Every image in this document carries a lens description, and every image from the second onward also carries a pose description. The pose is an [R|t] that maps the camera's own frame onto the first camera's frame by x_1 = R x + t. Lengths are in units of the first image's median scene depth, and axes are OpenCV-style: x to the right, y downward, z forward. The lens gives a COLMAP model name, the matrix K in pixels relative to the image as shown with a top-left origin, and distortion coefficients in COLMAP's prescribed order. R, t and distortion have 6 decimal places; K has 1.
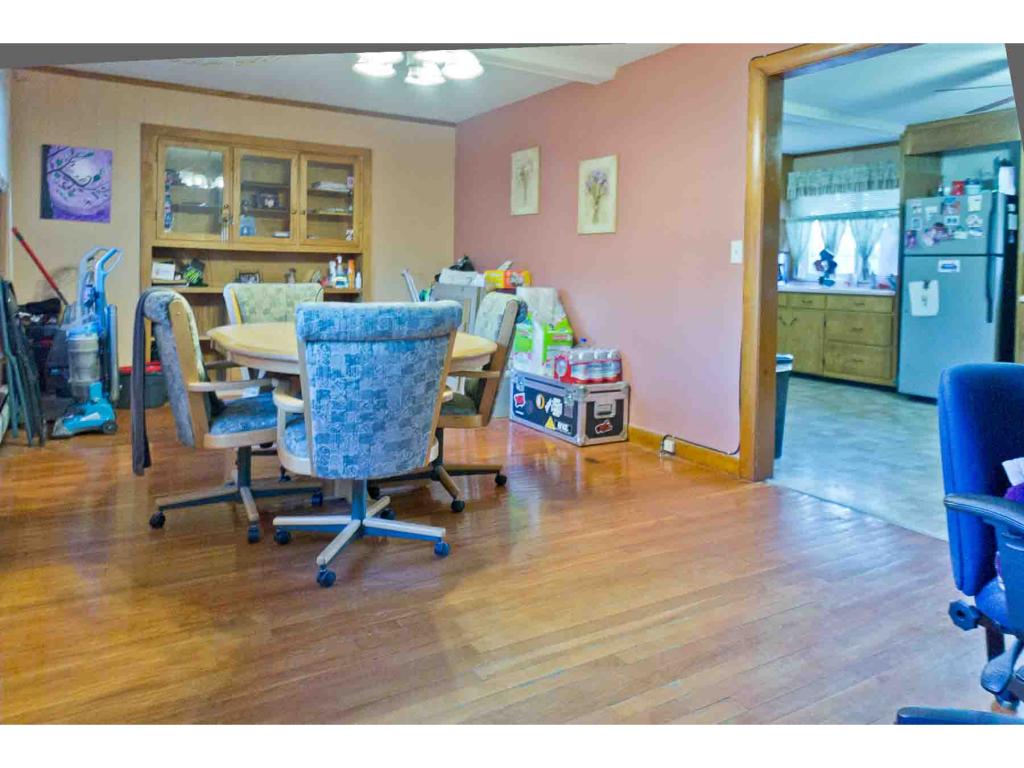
lens RADIAL K [[713.0, 0, 510.3], [0, 713.0, 281.2], [0, 0, 1]] dist [0.008465, 0.000755]
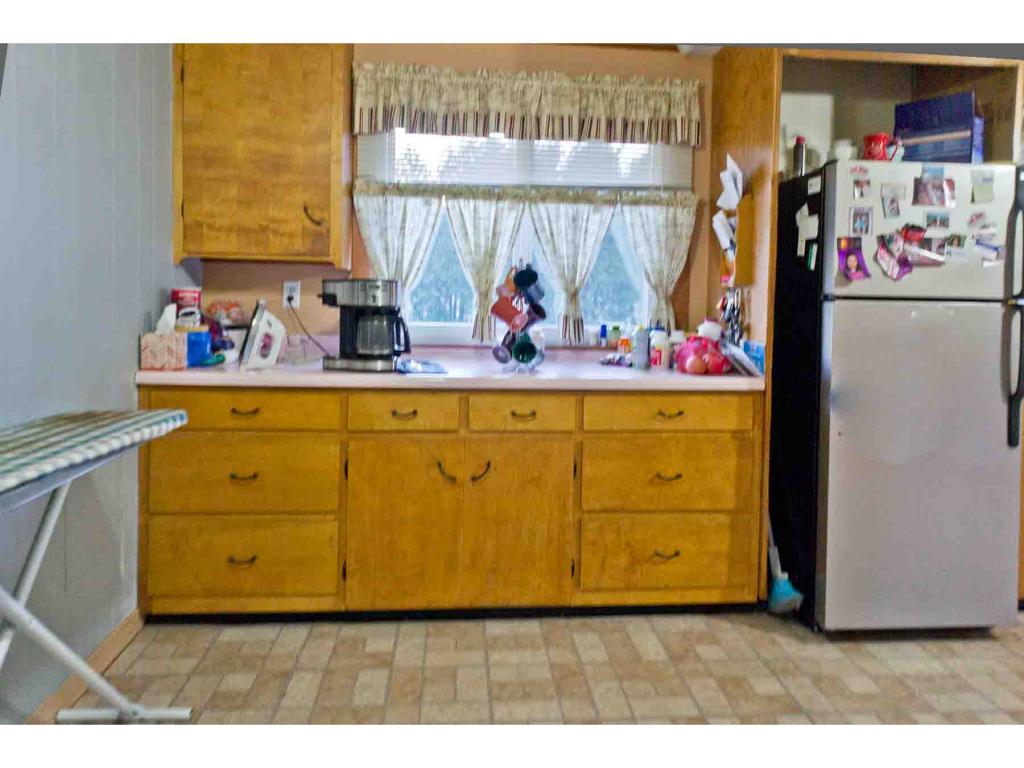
lens RADIAL K [[715.0, 0, 514.6], [0, 715.0, 316.1], [0, 0, 1]] dist [0.019988, -0.001950]
pose [[0.435294, -0.044328, 0.899196, 0.094908], [0.002600, 0.998845, 0.047982, -0.043348], [-0.900285, -0.018548, 0.434906, 0.930126]]
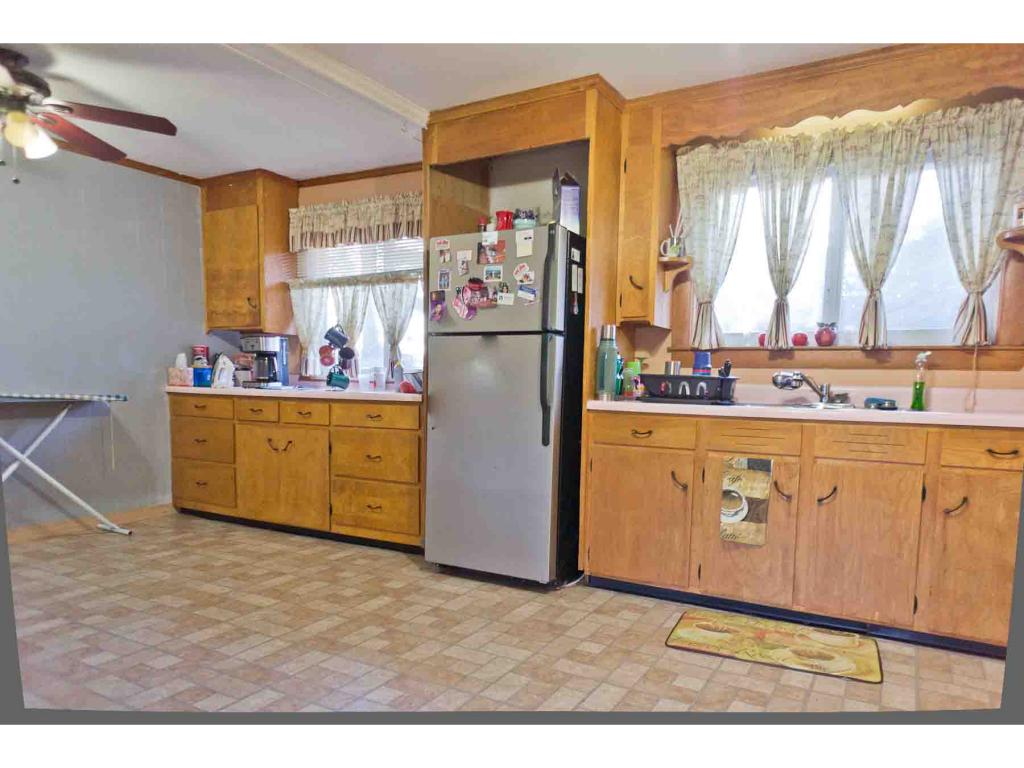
lens RADIAL K [[684.8, 0, 512.0], [0, 684.8, 441.1], [0, 0, 1]] dist [0.019455, -0.000168]
pose [[0.871801, -0.049976, 0.487303, 0.311402], [0.008930, 0.996238, 0.086194, 0.003325], [-0.489778, -0.070792, 0.868968, 0.439283]]
